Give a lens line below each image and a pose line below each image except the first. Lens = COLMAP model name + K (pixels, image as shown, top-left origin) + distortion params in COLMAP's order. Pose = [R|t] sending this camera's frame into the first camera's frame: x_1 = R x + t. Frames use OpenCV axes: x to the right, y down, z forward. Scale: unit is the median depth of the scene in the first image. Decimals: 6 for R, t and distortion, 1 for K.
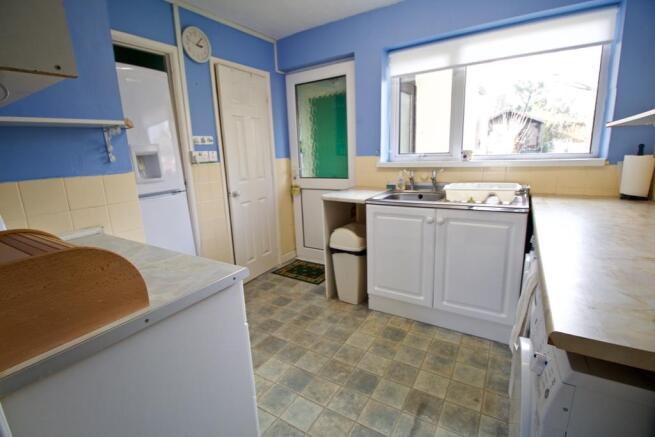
lens RADIAL K [[304.0, 0, 323.6], [0, 304.0, 215.3], [0, 0, 1]] dist [0.001106, -0.012403]
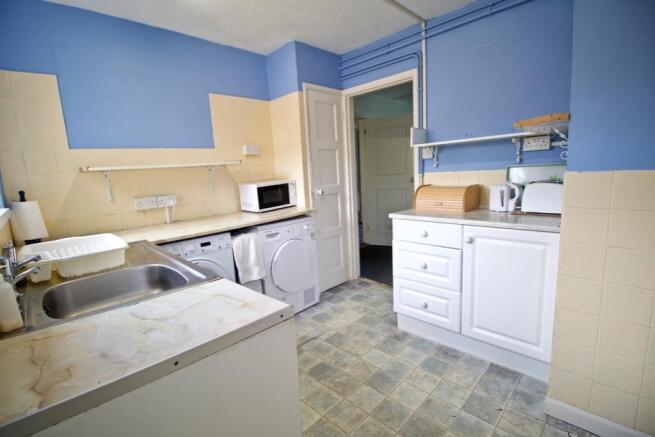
lens RADIAL K [[304.0, 0, 323.6], [0, 304.0, 215.3], [0, 0, 1]] dist [0.001106, -0.012403]
pose [[-0.969967, 0.057732, 0.236288, -0.135580], [0.136054, 0.934020, 0.330296, -0.286555], [-0.201629, 0.352524, -0.913823, 1.403826]]
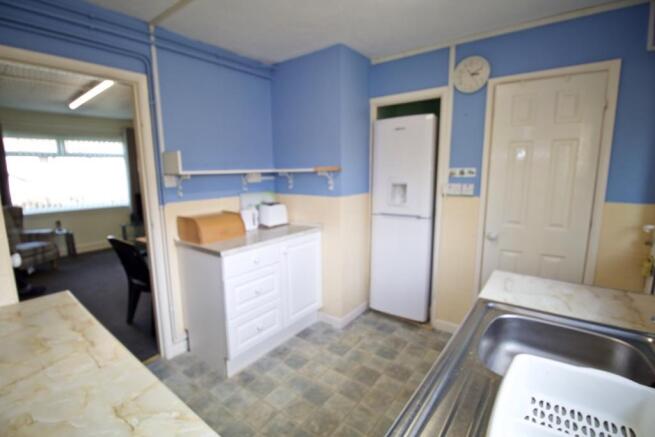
lens RADIAL K [[304.0, 0, 323.6], [0, 304.0, 215.3], [0, 0, 1]] dist [0.001106, -0.012403]
pose [[-0.090088, 0.191852, -0.977280, 0.694359], [-0.191090, 0.959709, 0.206017, -0.264053], [0.977430, 0.205308, -0.049797, 0.739084]]
